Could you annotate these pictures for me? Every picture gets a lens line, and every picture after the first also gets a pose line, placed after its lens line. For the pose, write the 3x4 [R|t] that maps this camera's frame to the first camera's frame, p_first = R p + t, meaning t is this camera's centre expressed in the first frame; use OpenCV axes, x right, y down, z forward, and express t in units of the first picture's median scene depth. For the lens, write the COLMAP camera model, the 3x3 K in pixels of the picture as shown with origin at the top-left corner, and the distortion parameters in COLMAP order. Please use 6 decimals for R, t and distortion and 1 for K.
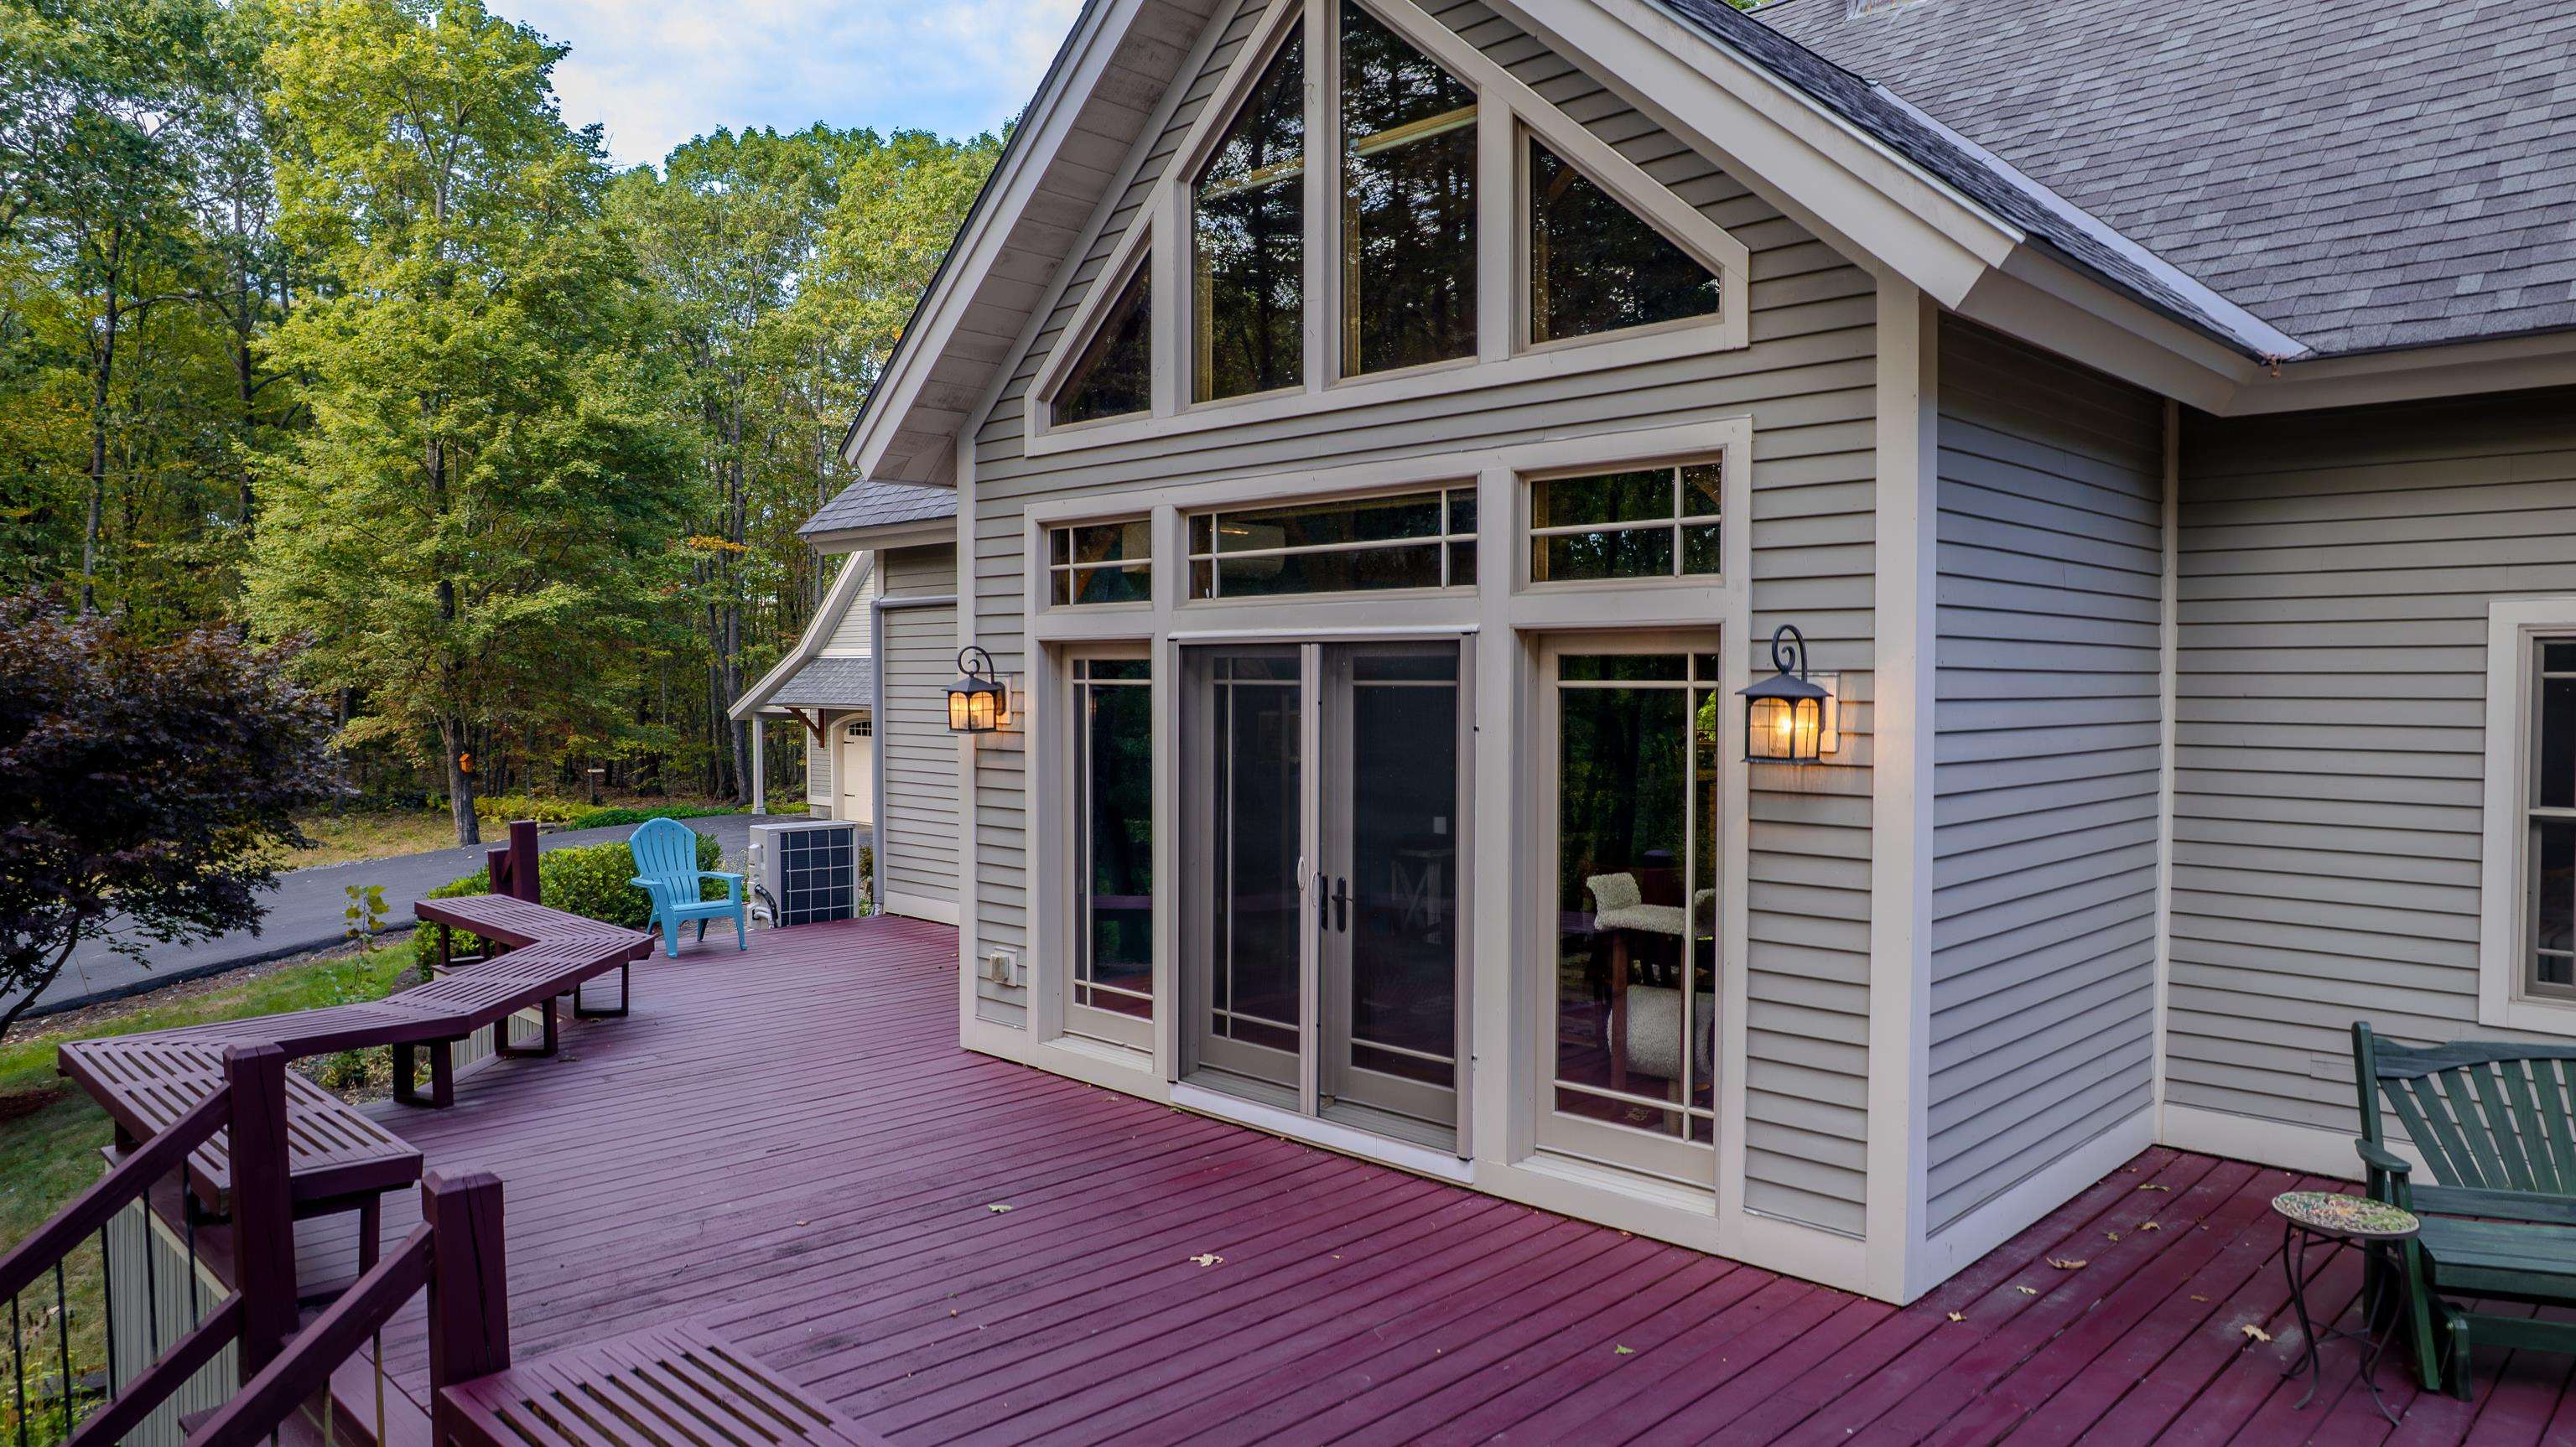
lens RADIAL K [[1651.9, 0, 1288.0], [0, 1651.9, 723.5], [0, 0, 1]] dist [-0.031495, 0.001737]
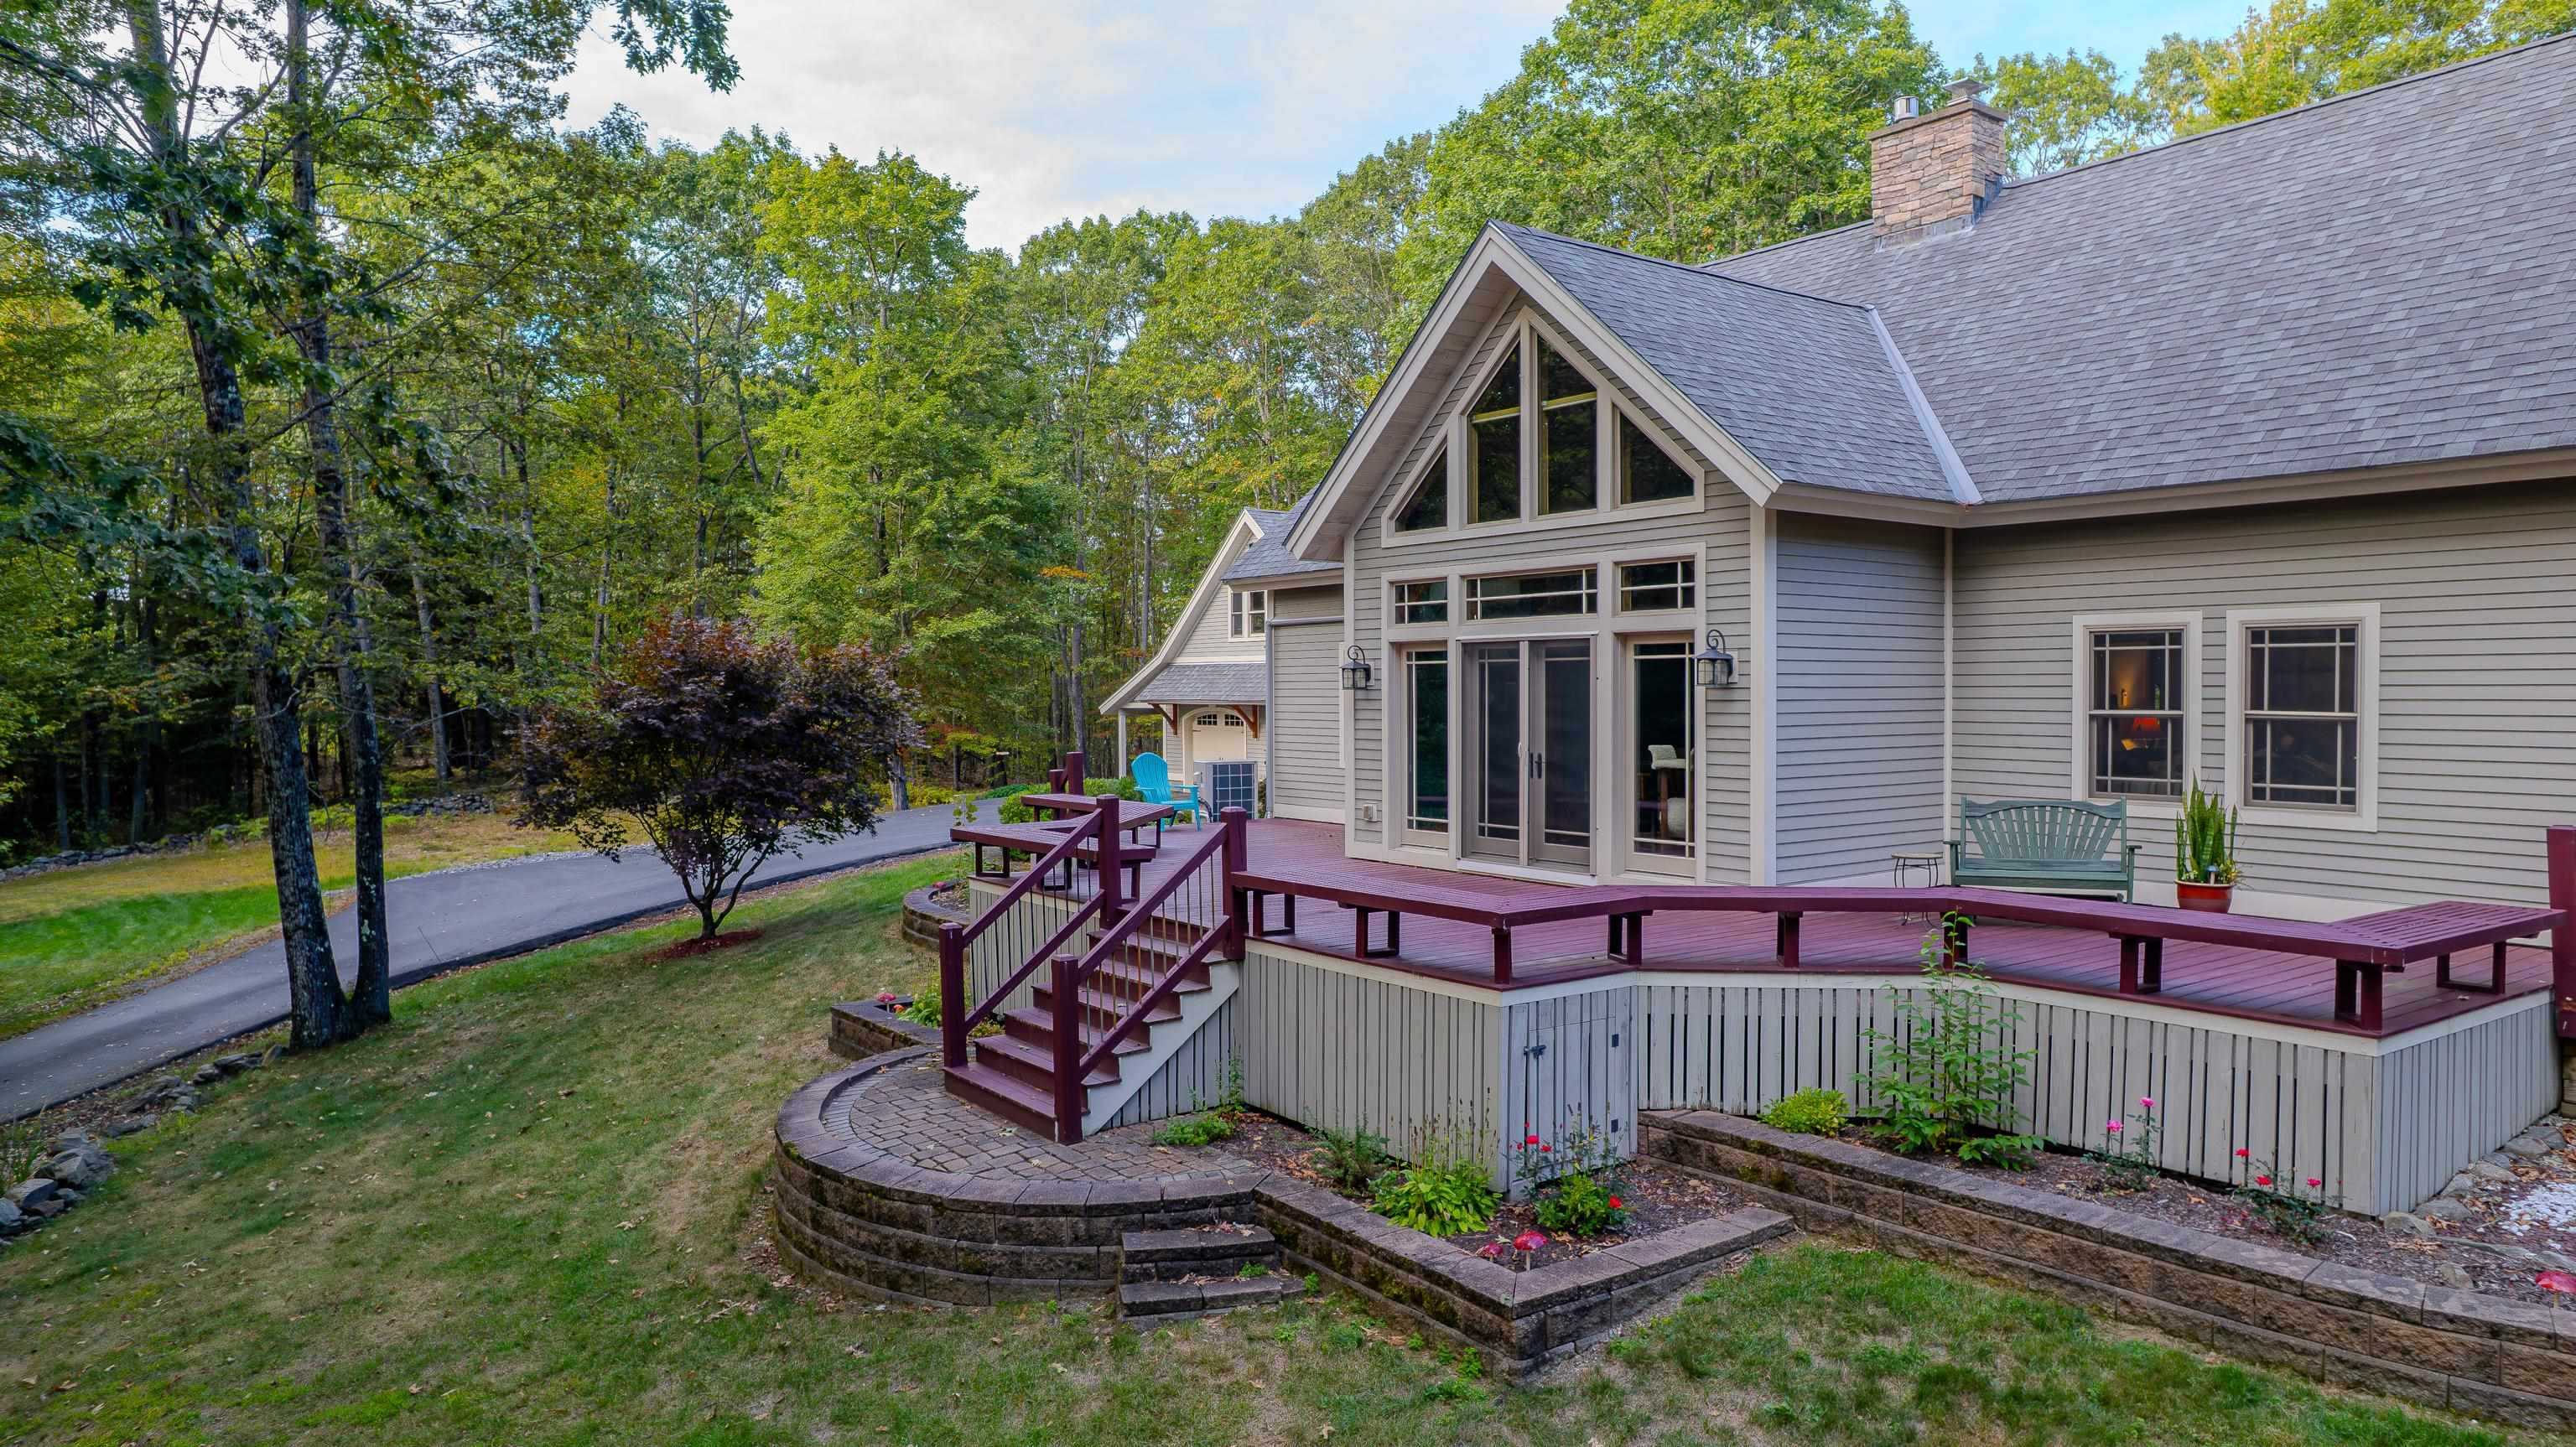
lens RADIAL K [[1651.9, 0, 1288.0], [0, 1651.9, 723.5], [0, 0, 1]] dist [-0.031495, 0.001737]
pose [[0.986262, -0.002202, -0.165173, 0.056589], [0.000910, 0.999968, -0.007894, 0.064660], [0.165185, 0.007635, 0.986233, -0.994485]]
